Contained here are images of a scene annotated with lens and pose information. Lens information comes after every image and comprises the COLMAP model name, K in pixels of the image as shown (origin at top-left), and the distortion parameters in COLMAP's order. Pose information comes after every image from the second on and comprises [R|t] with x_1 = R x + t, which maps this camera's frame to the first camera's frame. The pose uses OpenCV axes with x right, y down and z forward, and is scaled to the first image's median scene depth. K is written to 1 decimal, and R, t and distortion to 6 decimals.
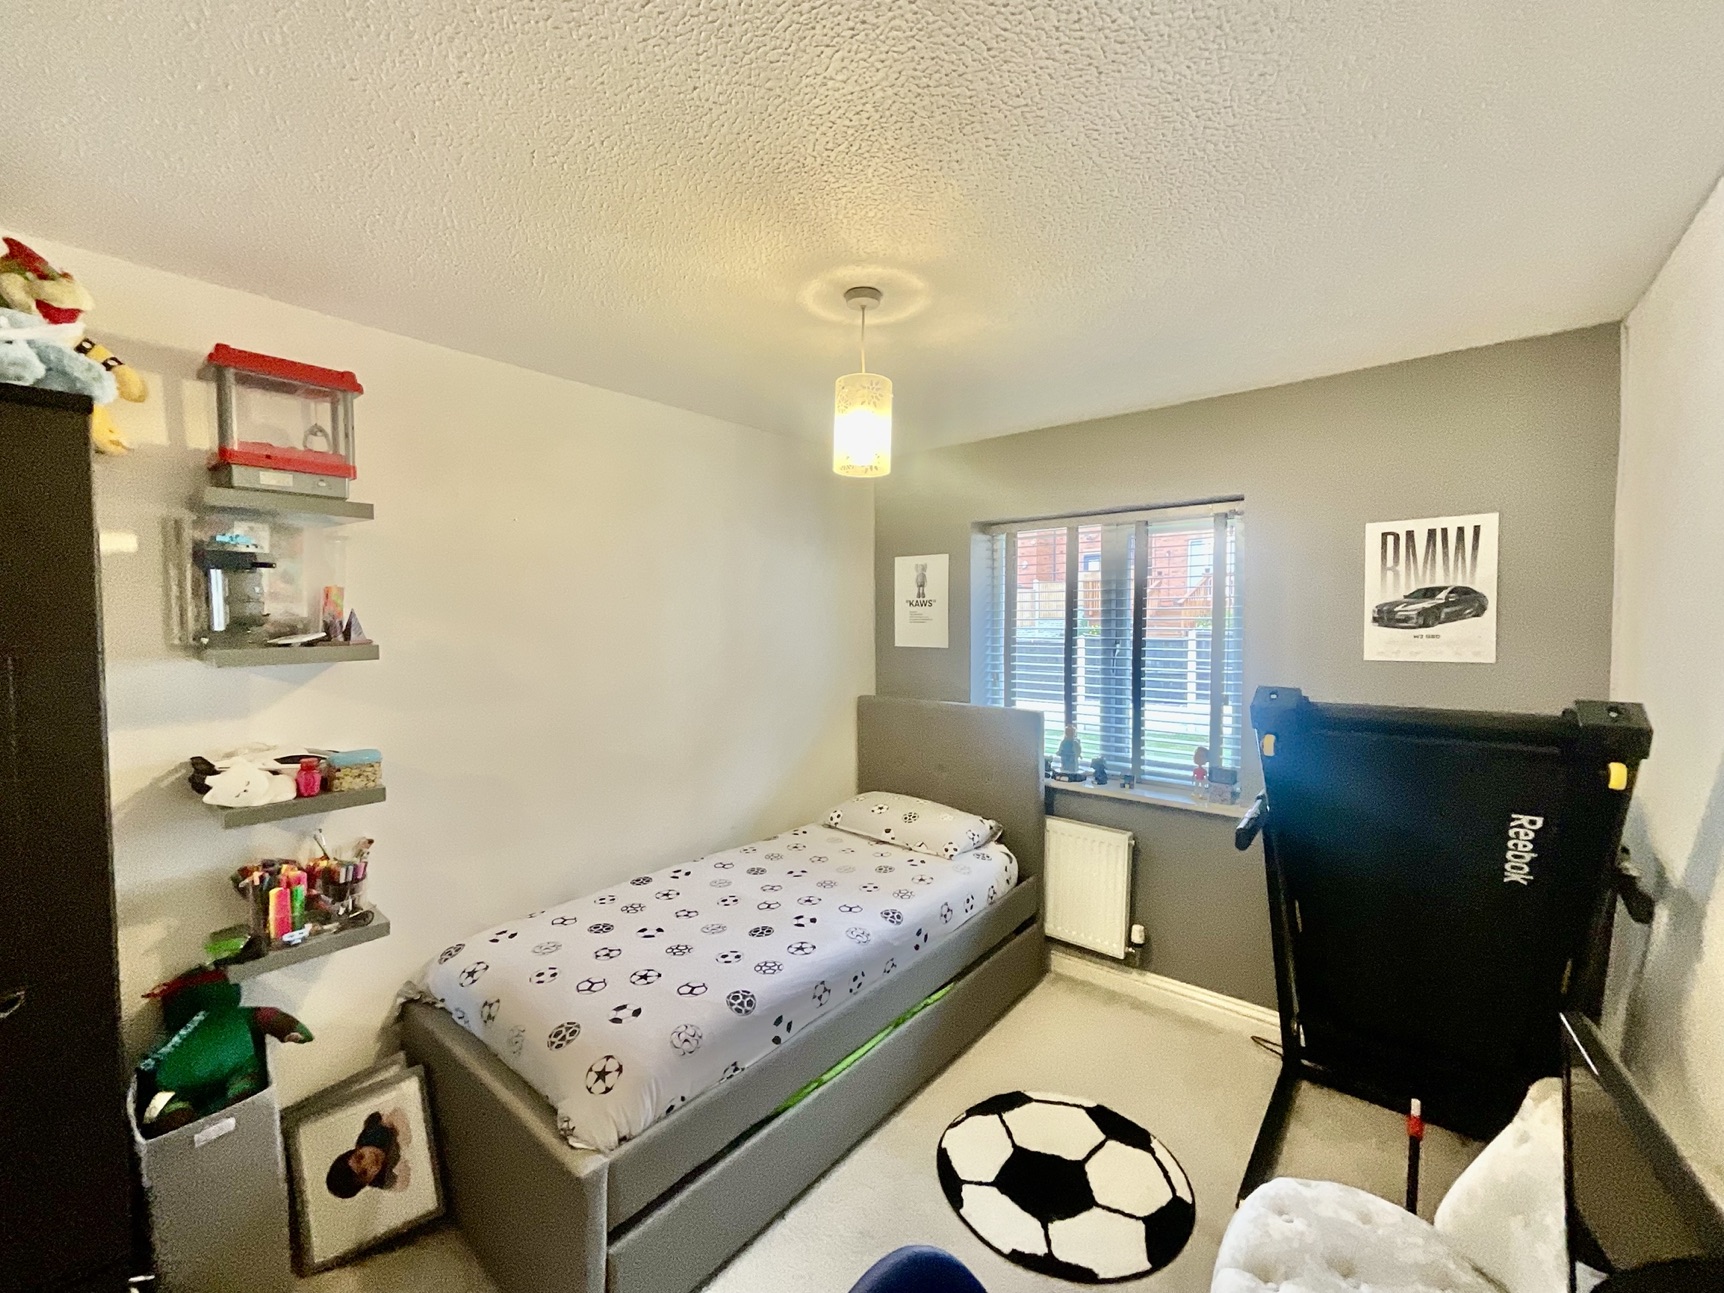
lens RADIAL K [[696.1, 0, 869.6], [0, 696.1, 652.2], [0, 0, 1]] dist [0.002027, -0.001085]
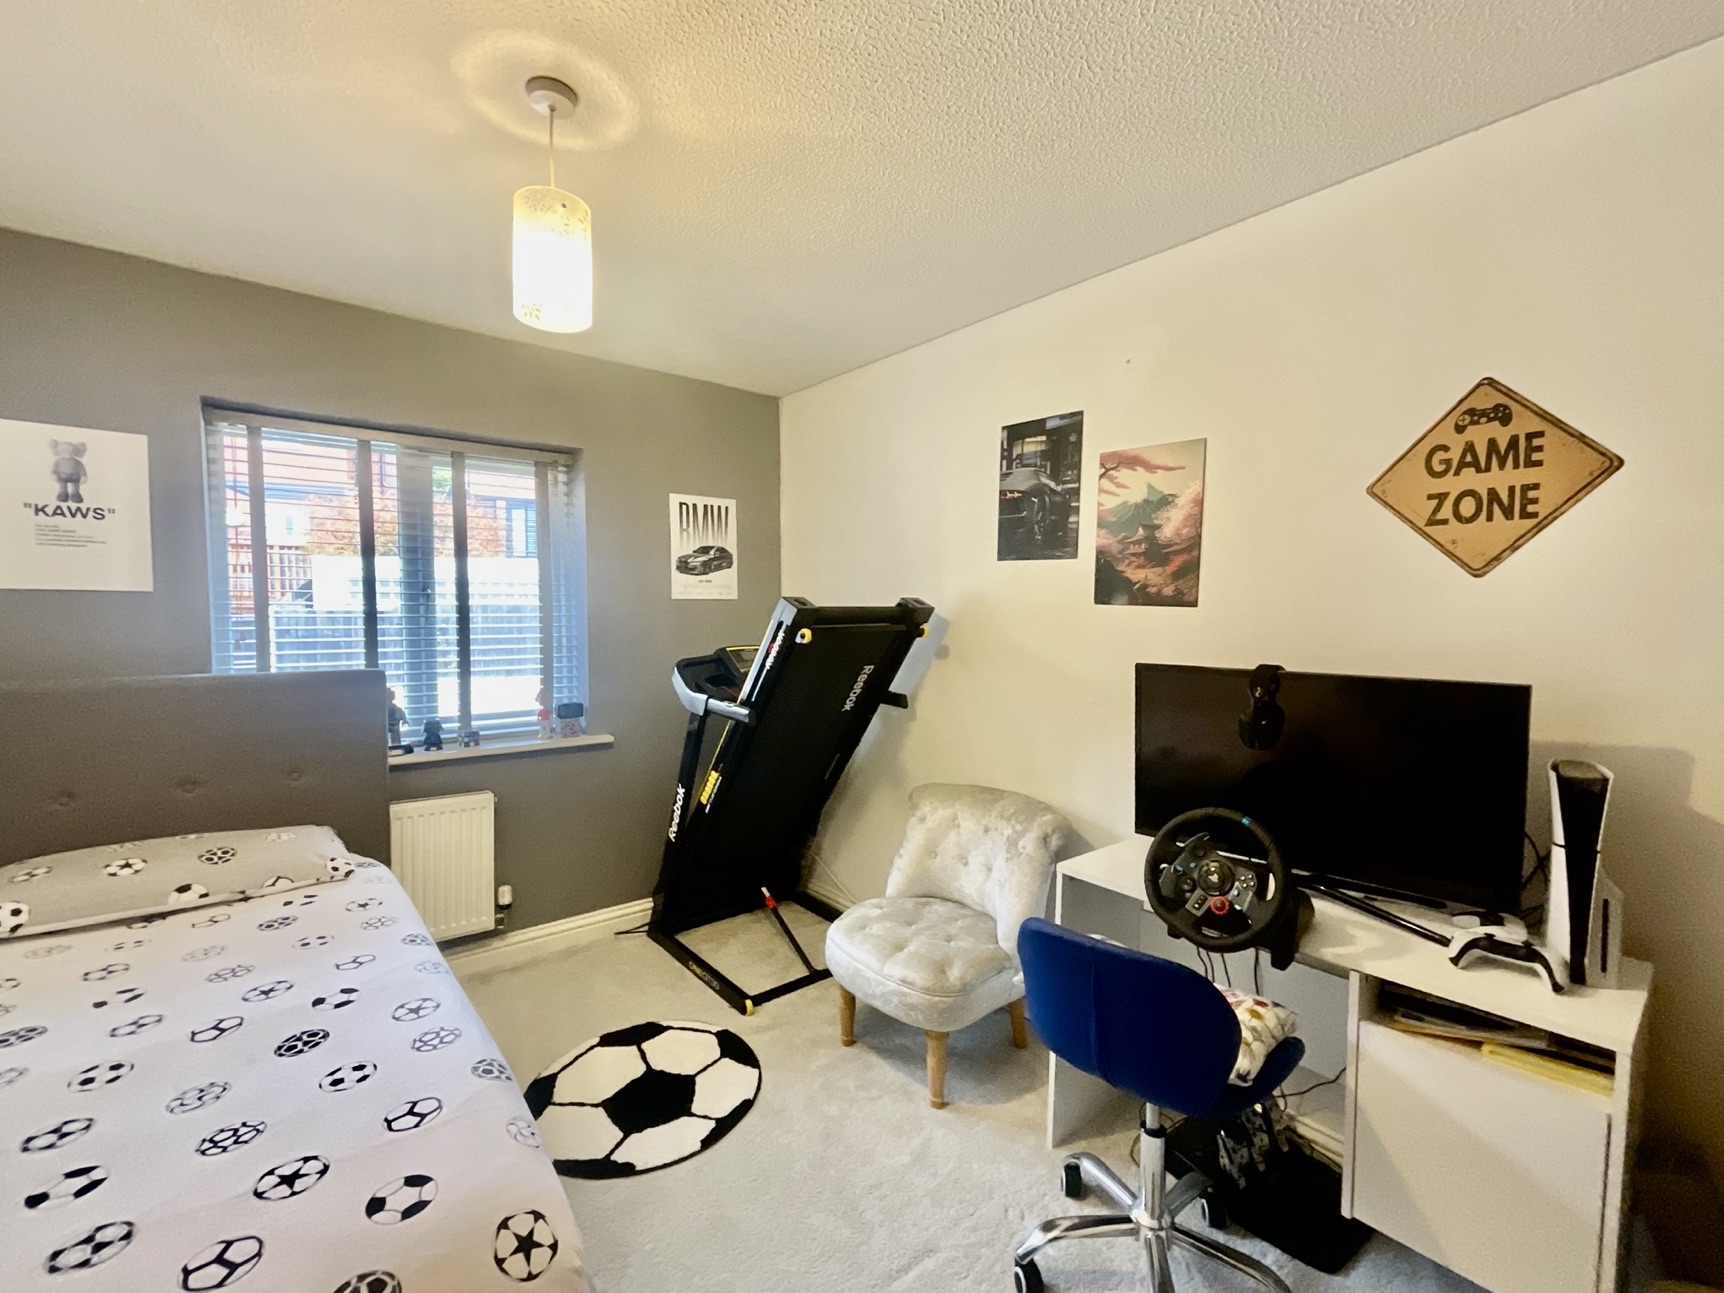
lens RADIAL K [[733.6, 0, 867.0], [0, 733.6, 647.7], [0, 0, 1]] dist [-0.002350, 0.002187]
pose [[0.198295, -0.043662, 0.979169, -0.584572], [0.046630, 0.998296, 0.035072, 0.074328], [-0.979033, 0.038704, 0.199993, 0.385470]]
